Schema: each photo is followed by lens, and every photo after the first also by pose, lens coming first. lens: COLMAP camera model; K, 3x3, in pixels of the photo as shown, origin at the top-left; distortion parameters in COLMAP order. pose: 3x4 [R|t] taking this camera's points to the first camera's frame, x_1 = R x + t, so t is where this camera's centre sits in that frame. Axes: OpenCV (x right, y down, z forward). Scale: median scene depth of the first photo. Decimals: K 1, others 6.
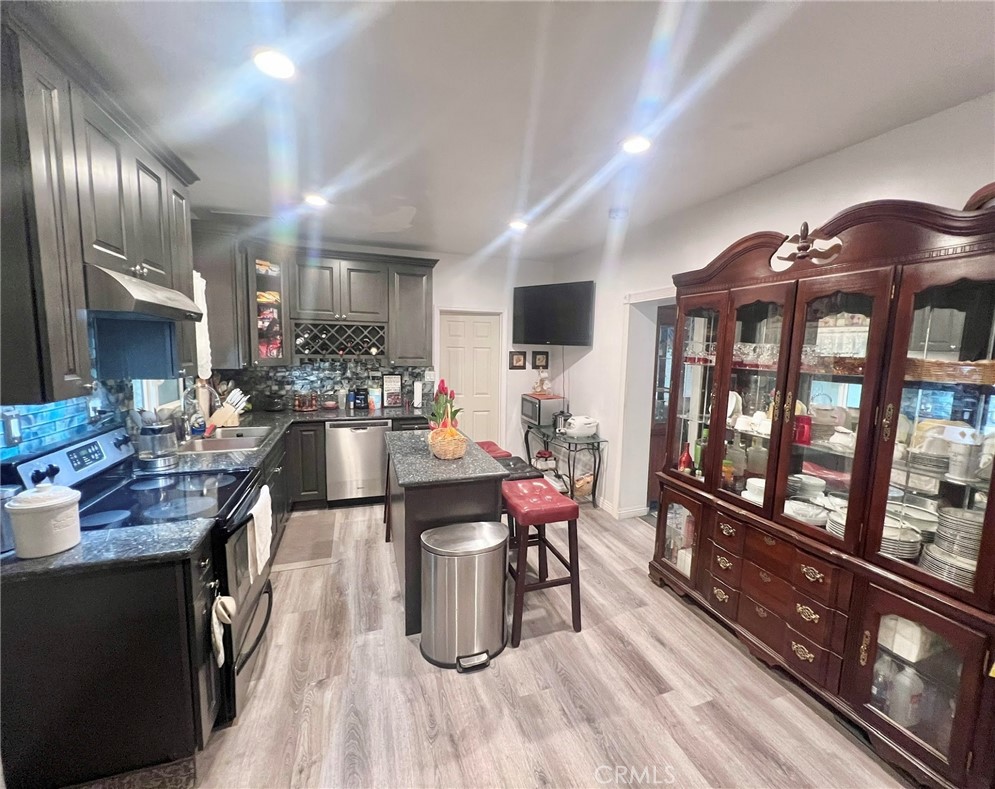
lens RADIAL K [[428.6, 0, 498.3], [0, 428.6, 390.1], [0, 0, 1]] dist [-0.001638, 0.000318]
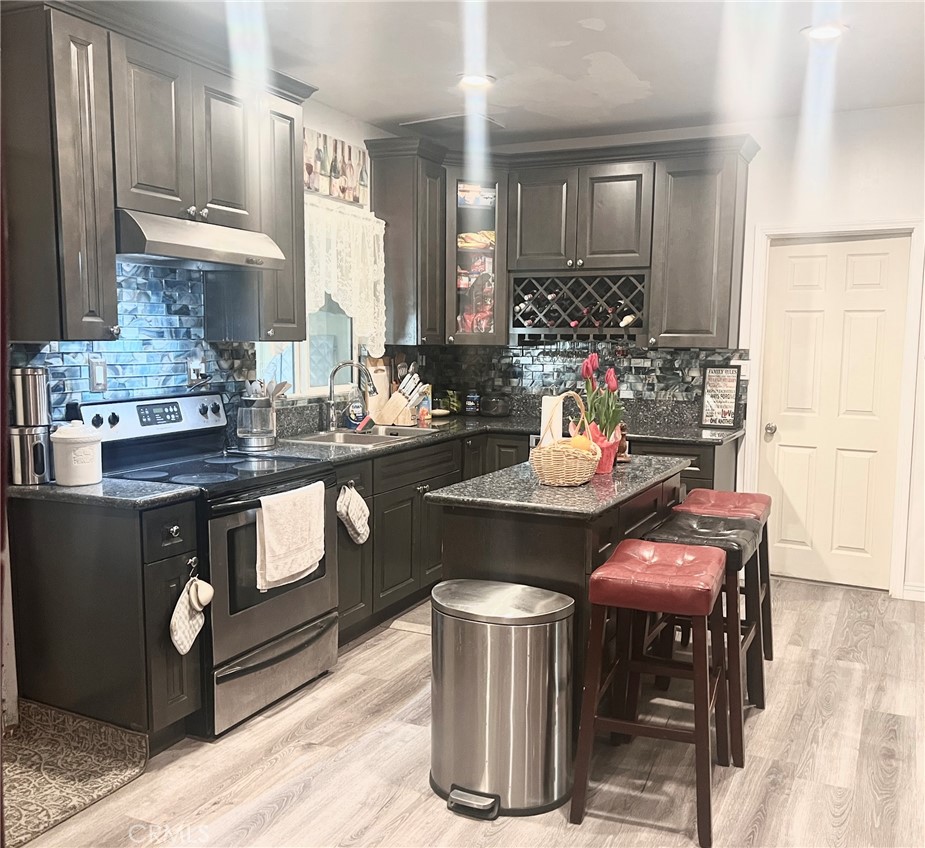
lens RADIAL K [[863.8, 0, 466.1], [0, 863.8, 430.7], [0, 0, 1]] dist [0.024349, 0.000000]
pose [[0.698163, 0.065943, -0.712896, 0.579003], [-0.071036, 0.997216, 0.022675, 0.064508], [0.712406, 0.034810, 0.700903, 0.090523]]
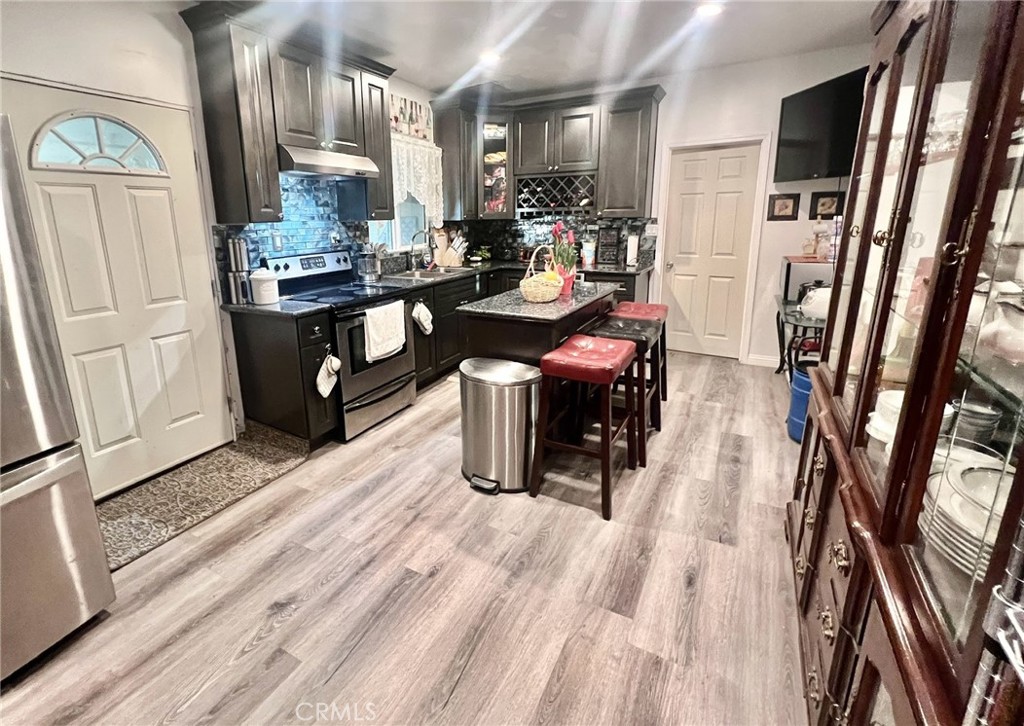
lens RADIAL K [[457.7, 0, 457.4], [0, 457.7, 311.6], [0, 0, 1]] dist [-0.005352, 0.000497]
pose [[0.626499, 0.128460, -0.768764, 0.531017], [-0.050756, 0.990955, 0.124225, 0.058765], [0.777768, -0.038807, 0.627352, 0.197345]]
